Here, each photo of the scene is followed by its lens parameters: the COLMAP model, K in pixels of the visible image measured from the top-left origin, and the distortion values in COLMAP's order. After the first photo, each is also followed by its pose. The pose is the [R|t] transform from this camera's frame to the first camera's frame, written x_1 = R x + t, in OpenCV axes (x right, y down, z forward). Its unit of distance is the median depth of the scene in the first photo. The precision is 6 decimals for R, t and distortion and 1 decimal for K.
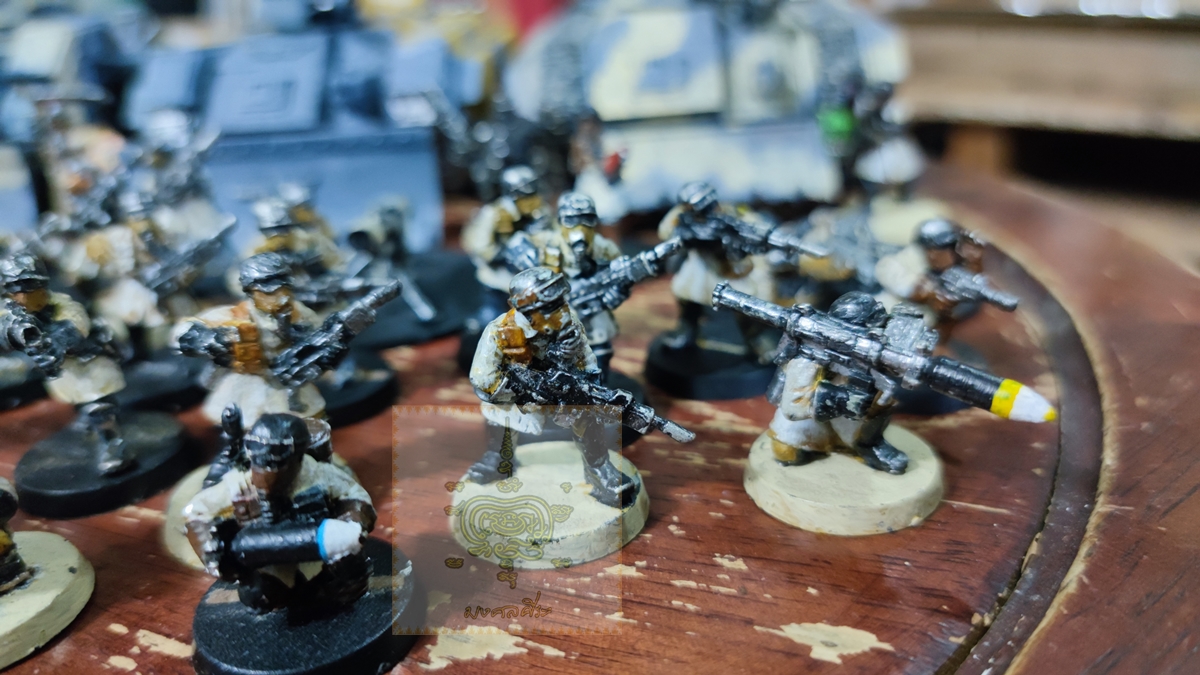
lens RADIAL K [[957.5, 0, 656.4], [0, 957.5, 354.4], [0, 0, 1]] dist [-0.057276, 0.023510]
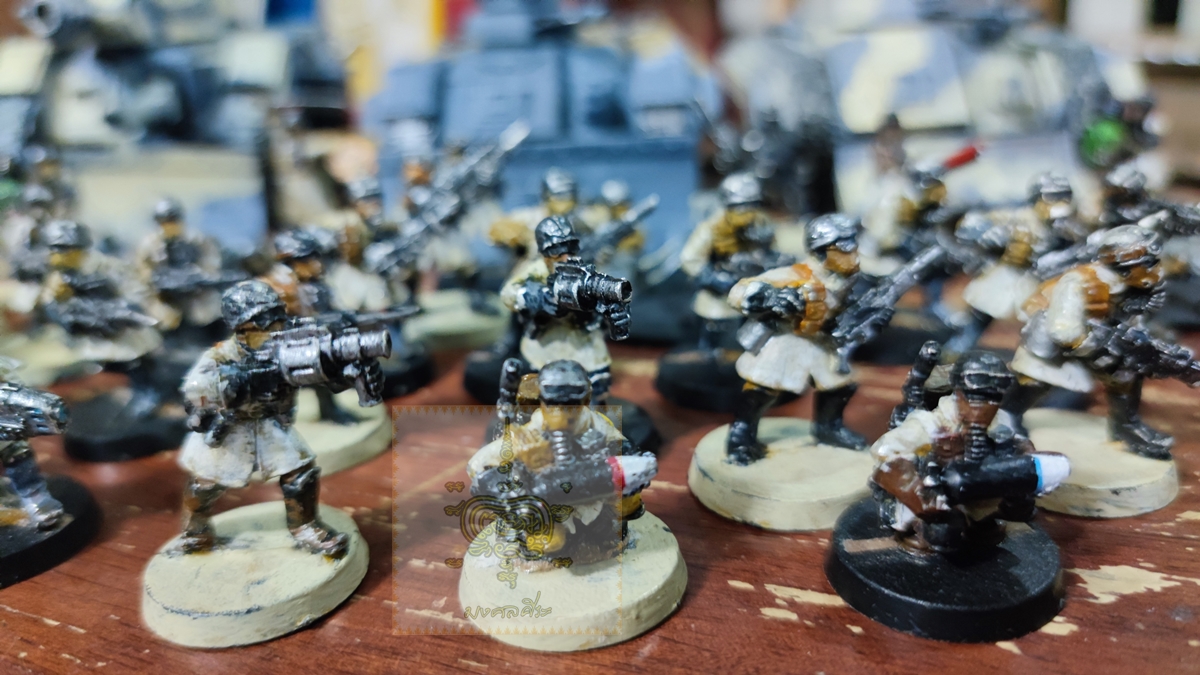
lens RADIAL K [[957.5, 0, 631.4], [0, 957.5, 362.3], [0, 0, 1]] dist [-0.057276, 0.023510]
pose [[0.999388, -0.004845, 0.034651, -0.649658], [0.006473, 0.998872, -0.047042, 0.096515], [-0.034384, 0.047237, 0.998292, -0.010601]]
